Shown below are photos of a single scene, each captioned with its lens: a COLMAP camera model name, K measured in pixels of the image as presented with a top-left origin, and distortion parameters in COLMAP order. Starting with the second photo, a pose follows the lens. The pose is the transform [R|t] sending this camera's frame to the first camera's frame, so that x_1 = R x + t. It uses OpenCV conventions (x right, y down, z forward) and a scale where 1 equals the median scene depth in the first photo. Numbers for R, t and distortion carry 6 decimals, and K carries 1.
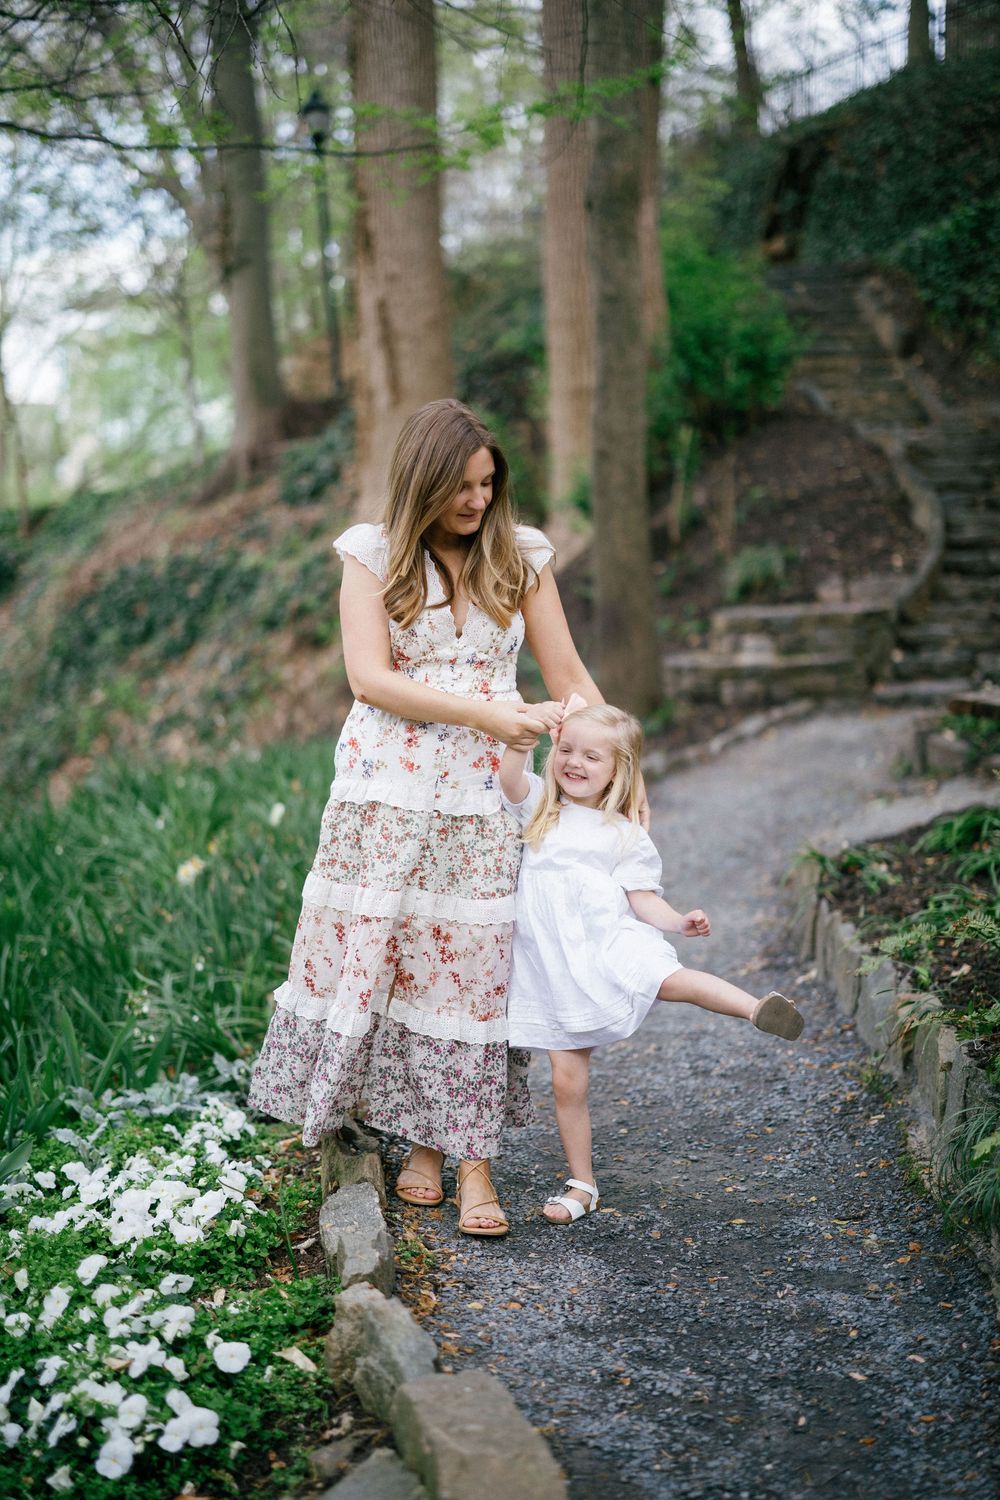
lens RADIAL K [[2158.5, 0, 500.0], [0, 2158.5, 750.0], [0, 0, 1]] dist [-0.127830, 0.536554]
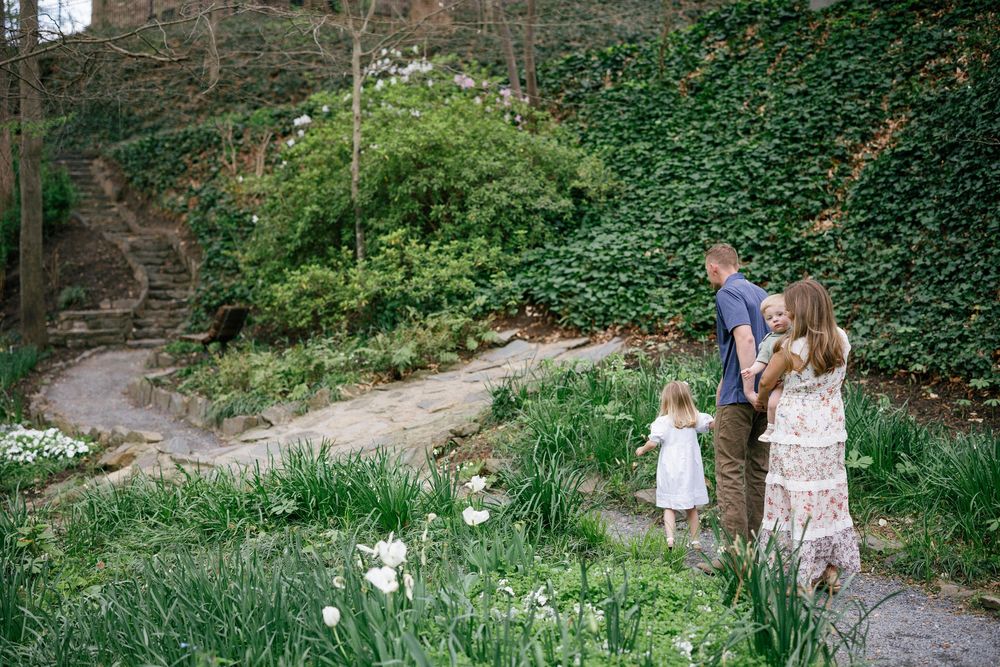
lens RADIAL K [[1441.2, 0, 500.0], [0, 1441.2, 333.5], [0, 0, 1]] dist [-0.140042, 0.604050]
pose [[0.880073, 0.010312, 0.474727, -0.455881], [0.015648, 0.998591, -0.050700, 0.101811], [-0.474581, 0.052049, 0.878672, -1.349170]]
